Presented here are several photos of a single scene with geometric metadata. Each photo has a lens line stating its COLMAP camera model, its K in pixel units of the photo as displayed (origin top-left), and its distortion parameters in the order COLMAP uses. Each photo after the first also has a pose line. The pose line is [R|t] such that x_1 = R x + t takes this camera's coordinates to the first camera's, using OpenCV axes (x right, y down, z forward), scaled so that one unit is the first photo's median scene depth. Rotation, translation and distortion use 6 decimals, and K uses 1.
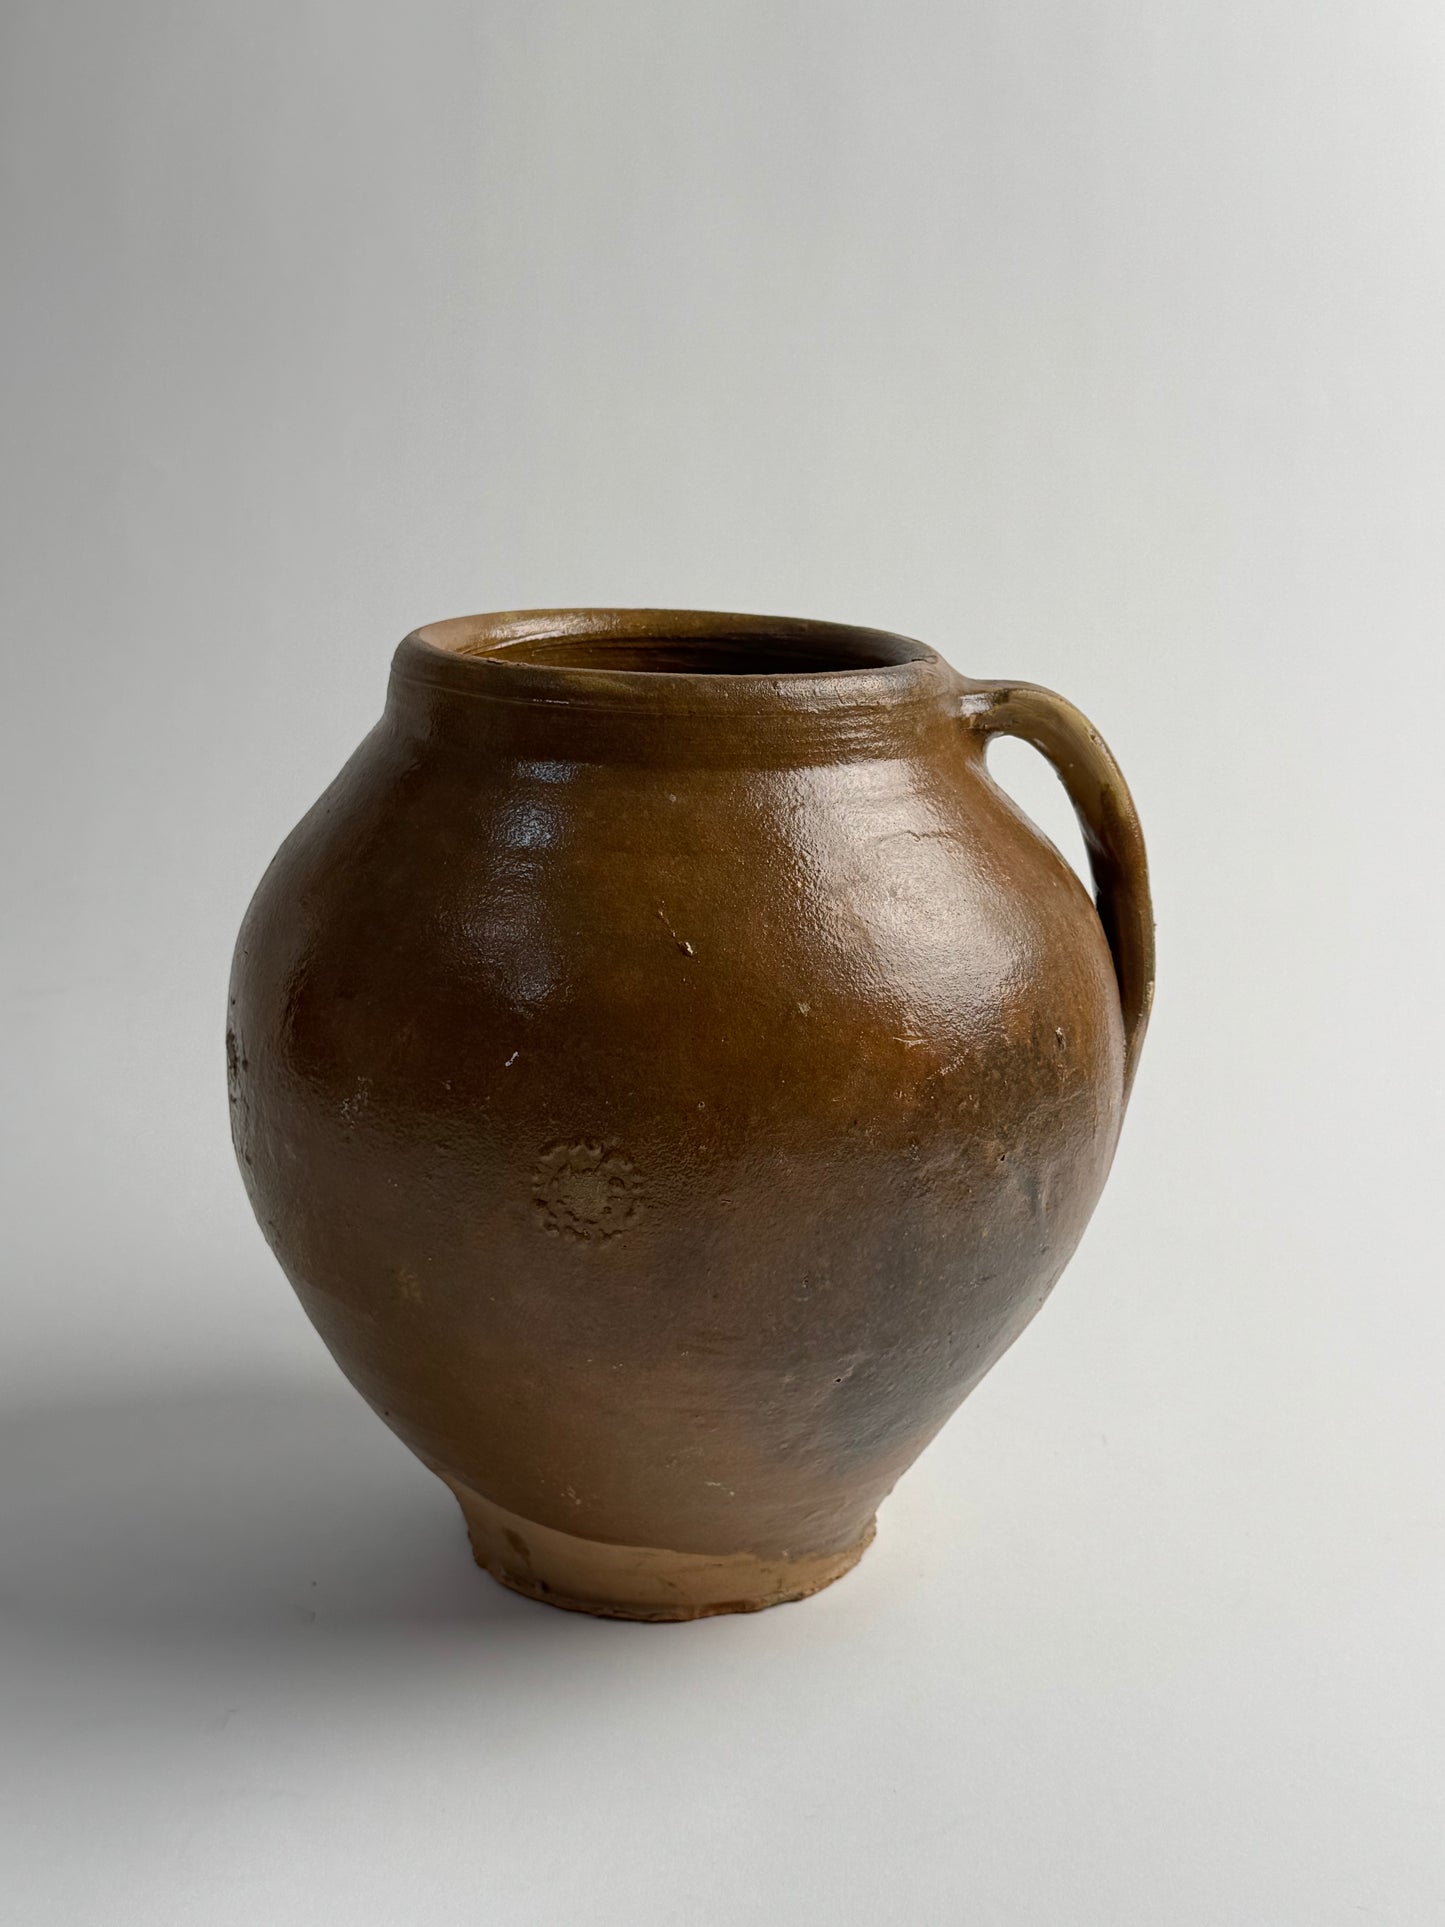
lens RADIAL K [[2569.8, 0, 722.5], [0, 2569.8, 963.5], [0, 0, 1]] dist [0.078542, -0.014959]
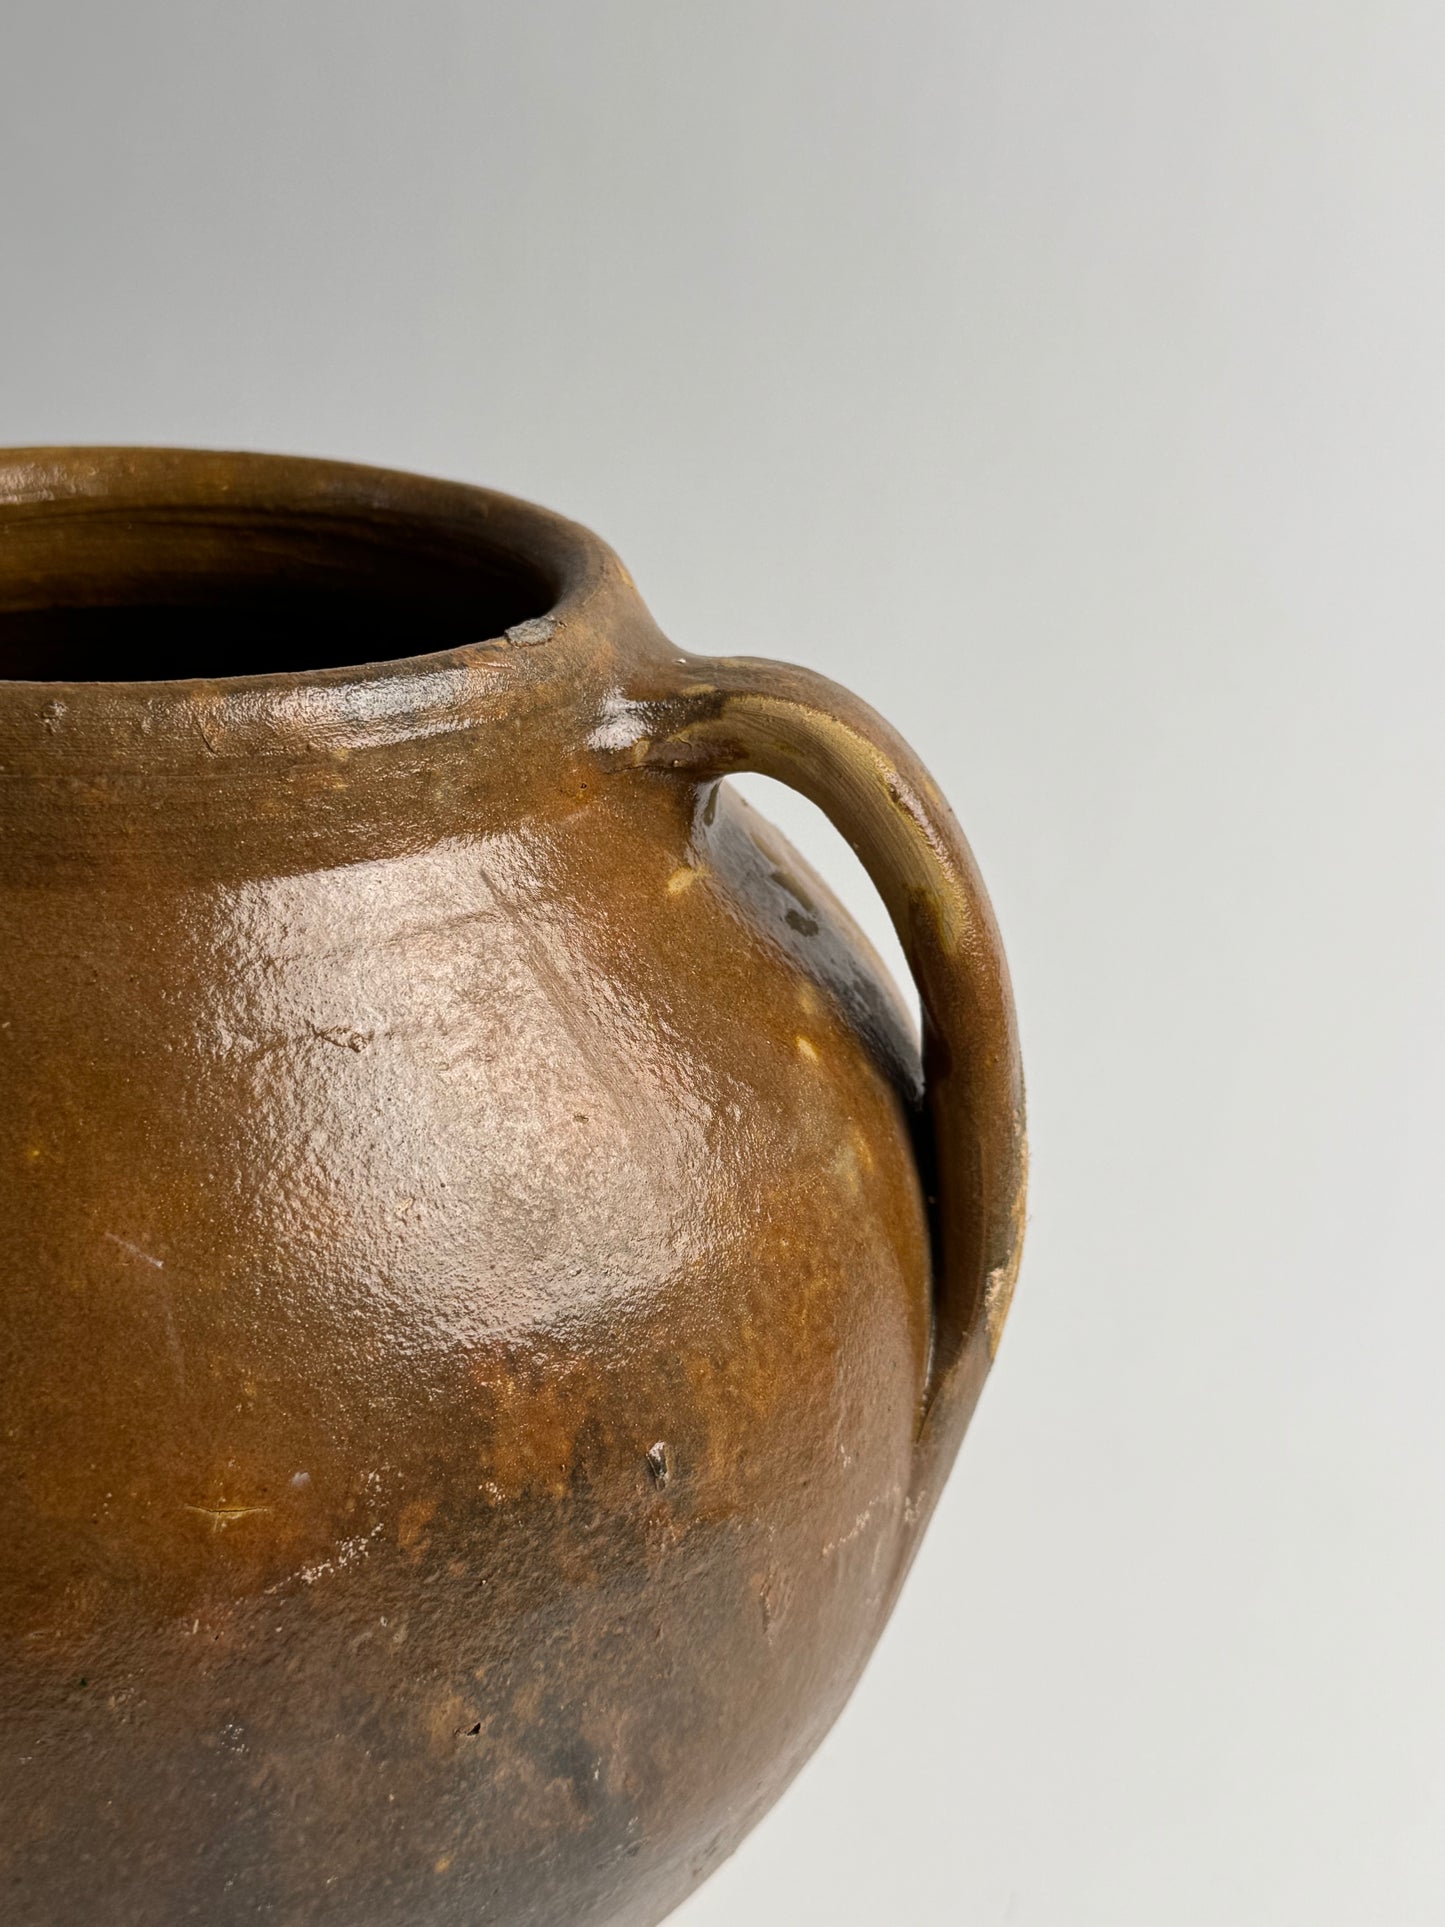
lens RADIAL K [[2542.2, 0, 722.5], [0, 2542.2, 963.5], [0, 0, 1]] dist [0.220458, -0.582470]
pose [[0.972599, 0.095028, -0.212181, 0.239988], [-0.067051, 0.988524, 0.135371, -0.131982], [0.222610, -0.117435, 0.967809, 0.558541]]
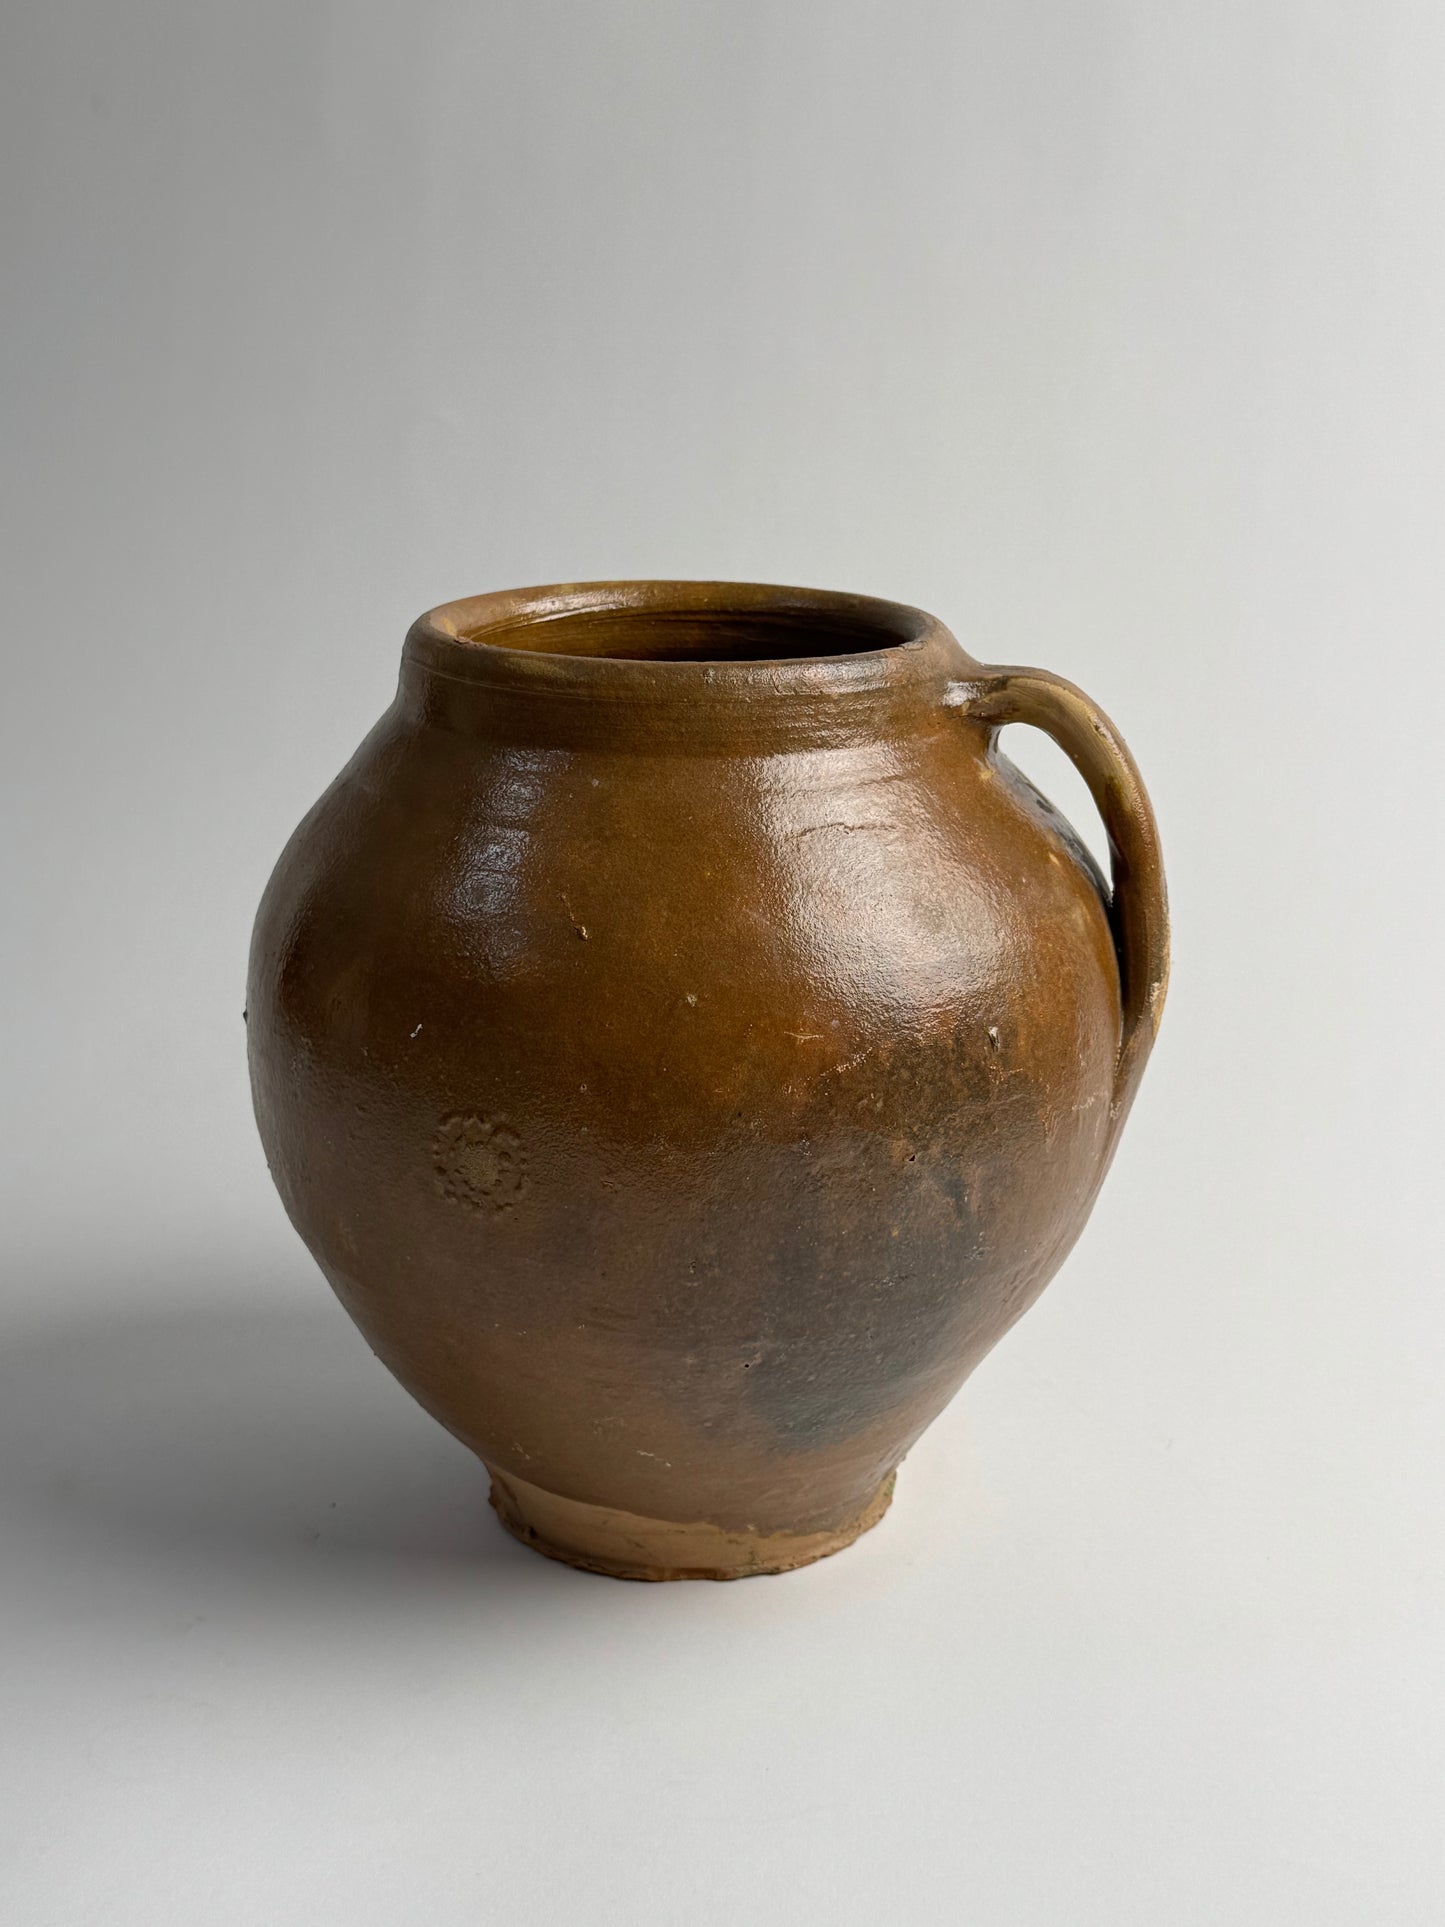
lens RADIAL K [[2569.8, 0, 722.5], [0, 2569.8, 963.5], [0, 0, 1]] dist [0.078542, -0.014959]
pose [[0.966062, 0.055029, -0.252383, 0.281281], [-0.046174, 0.998097, 0.040880, -0.035827], [0.254152, -0.027839, 0.966764, 0.028981]]
